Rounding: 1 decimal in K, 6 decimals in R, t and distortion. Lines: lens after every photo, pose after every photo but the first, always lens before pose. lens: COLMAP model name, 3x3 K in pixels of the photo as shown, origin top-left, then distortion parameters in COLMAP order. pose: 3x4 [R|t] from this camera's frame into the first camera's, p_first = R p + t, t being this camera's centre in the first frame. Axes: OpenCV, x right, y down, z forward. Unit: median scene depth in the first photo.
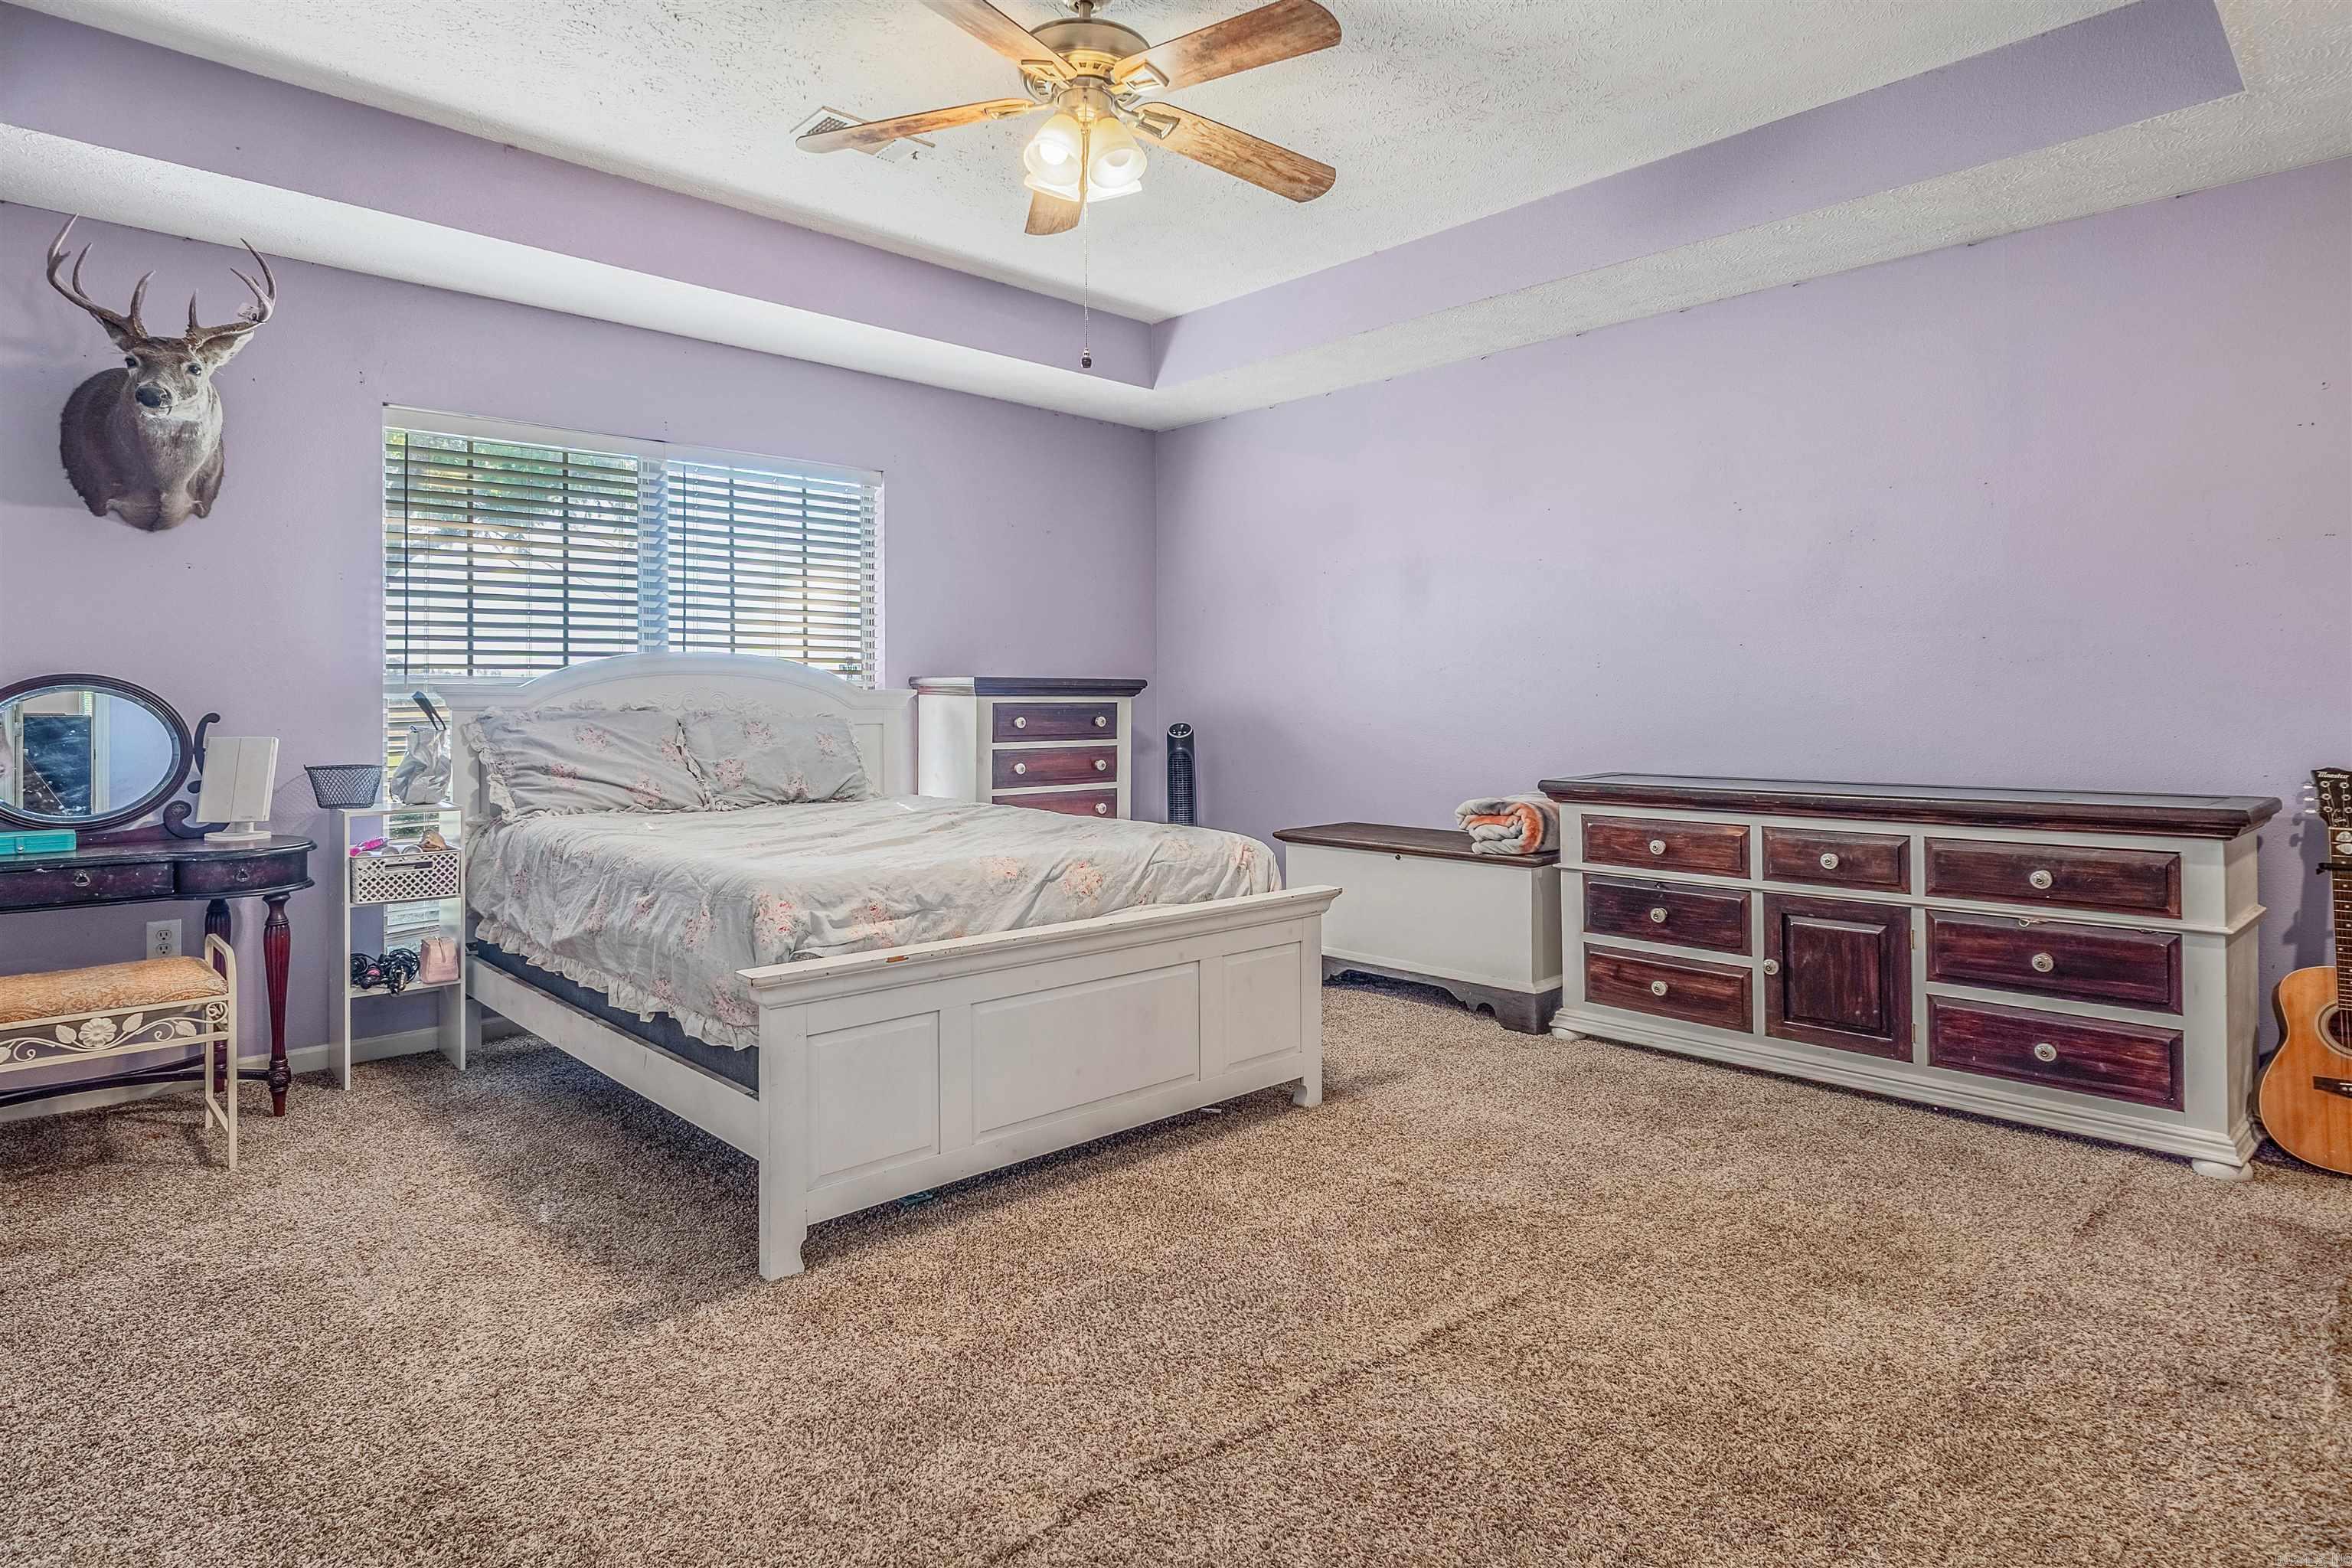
lens RADIAL K [[1266.6, 0, 1152.9], [0, 1266.6, 716.9], [0, 0, 1]] dist [-0.007752, -0.000320]
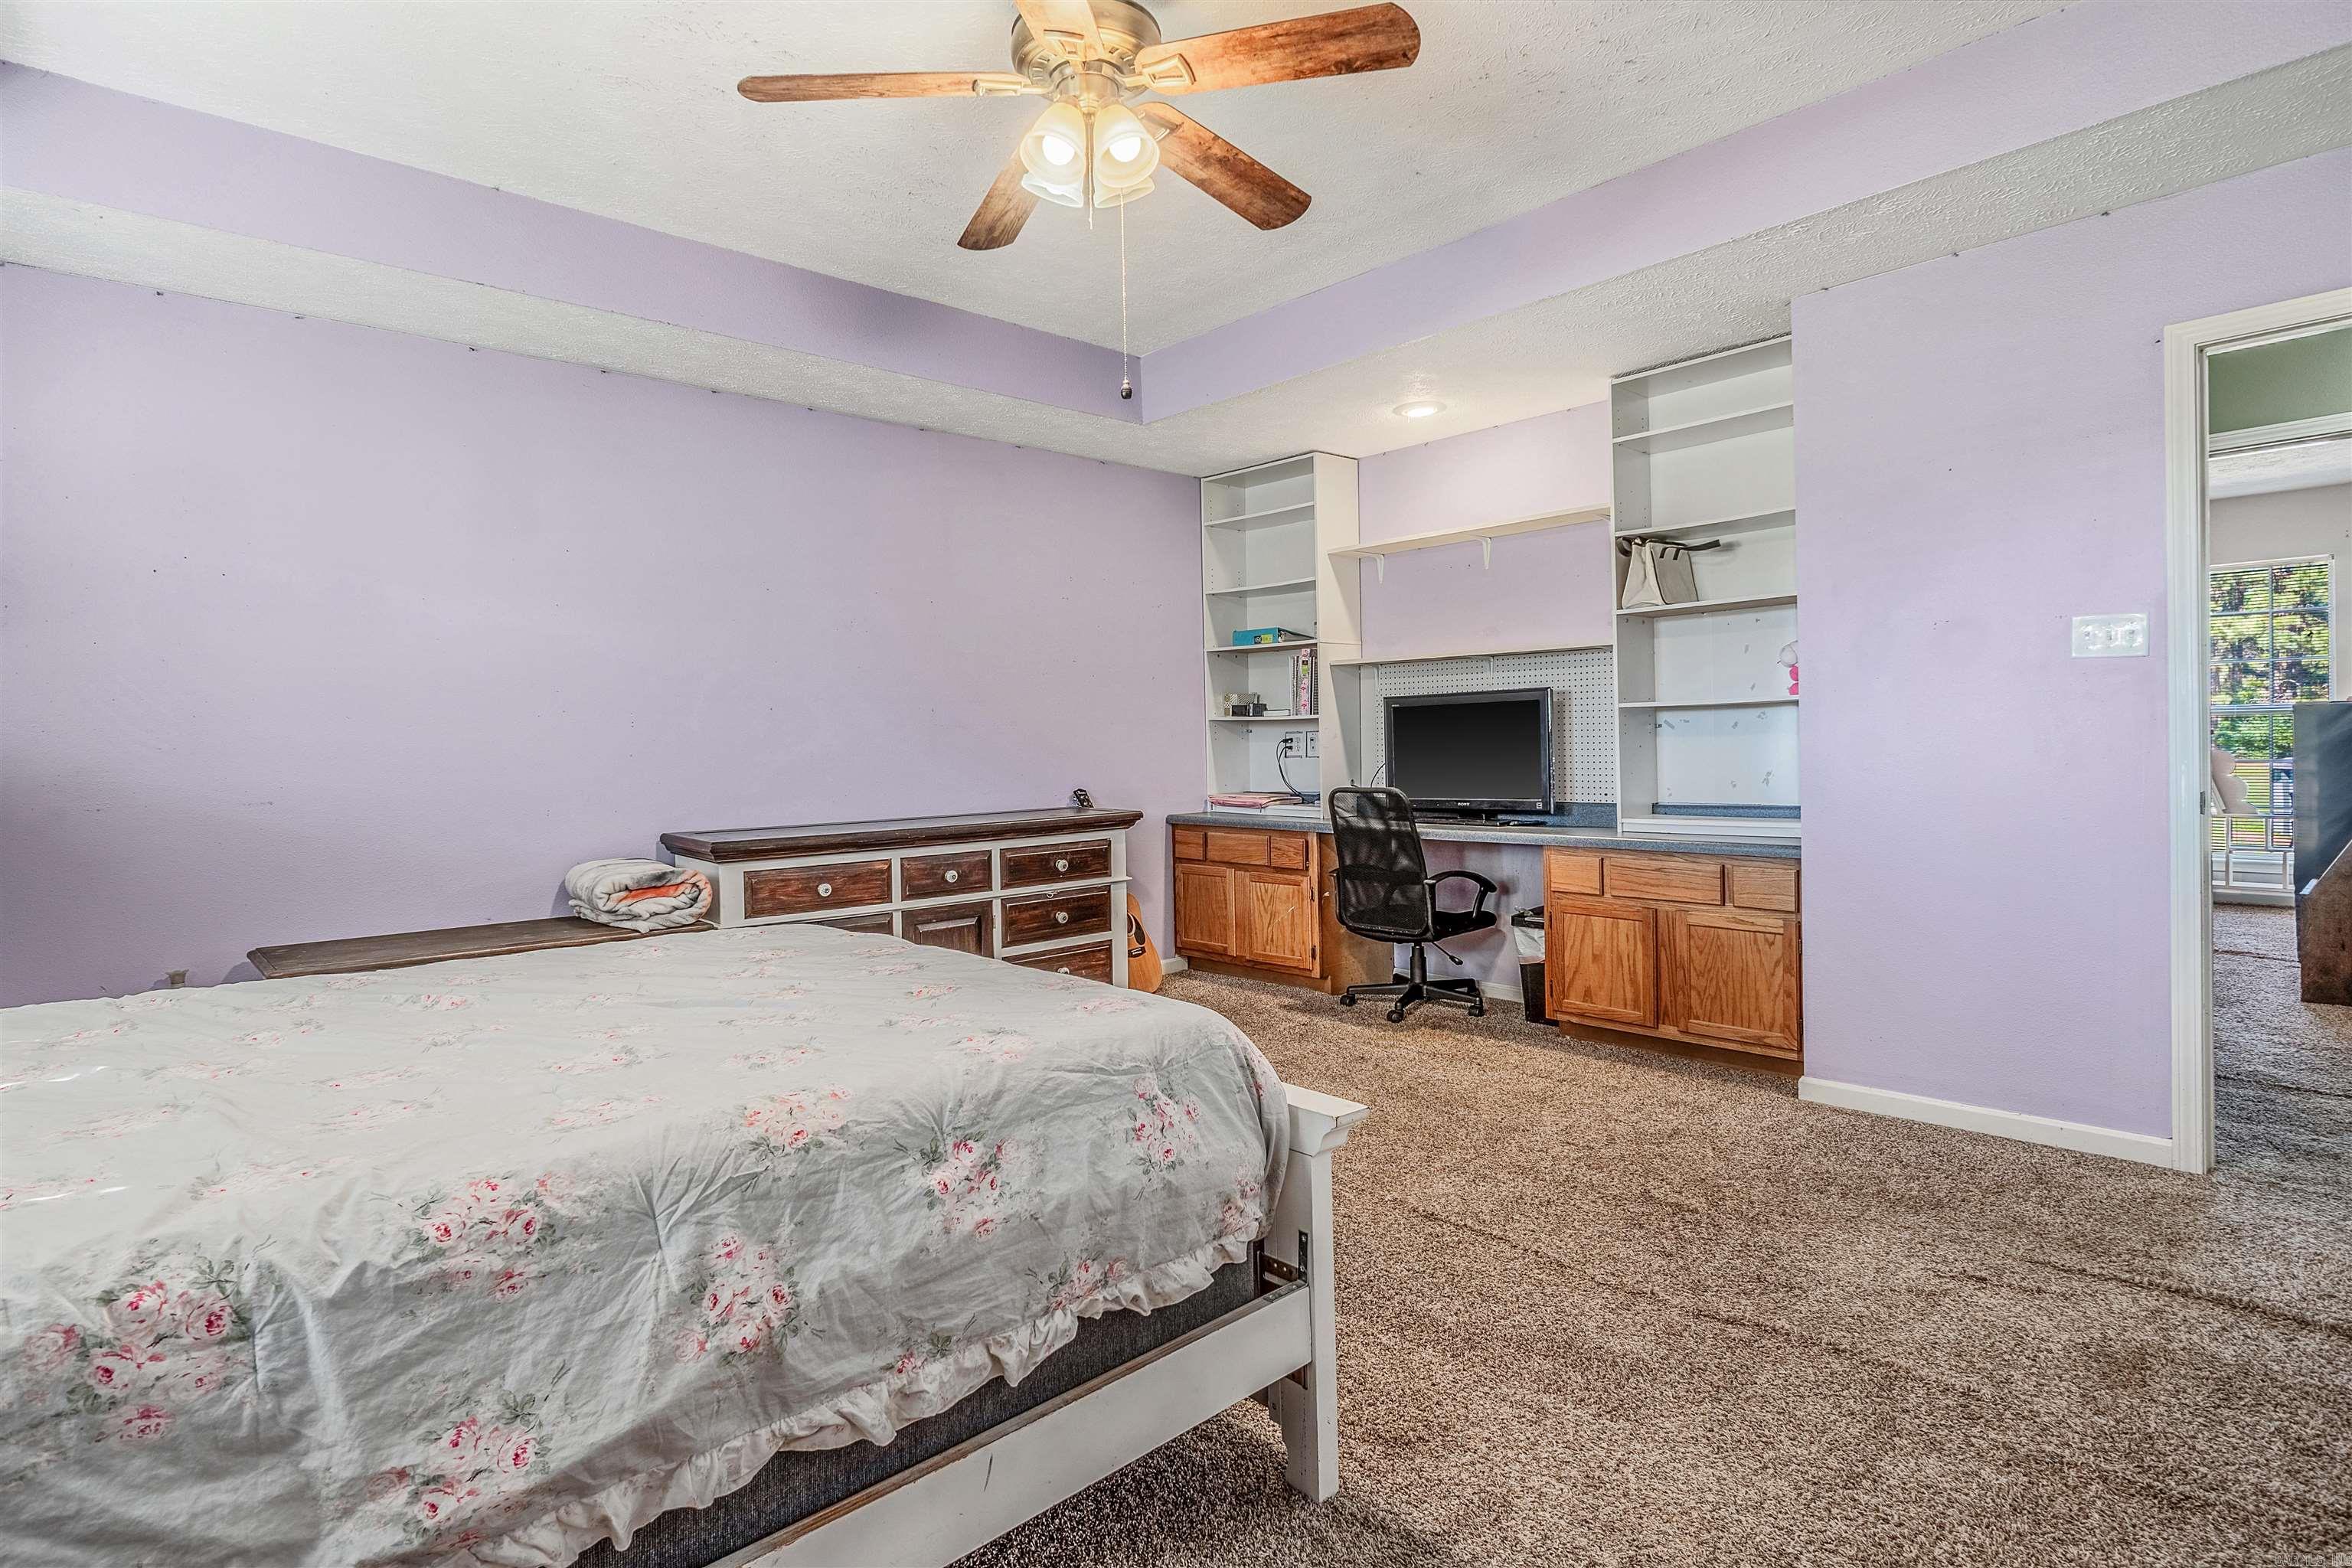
lens RADIAL K [[1210.9, 0, 1178.1], [0, 1210.9, 779.2], [0, 0, 1]] dist [-0.005240, -0.000549]
pose [[0.012078, -0.031550, 0.999429, -0.800527], [0.030315, 0.999054, 0.031172, -0.021917], [-0.999467, 0.029921, 0.013023, 0.816864]]
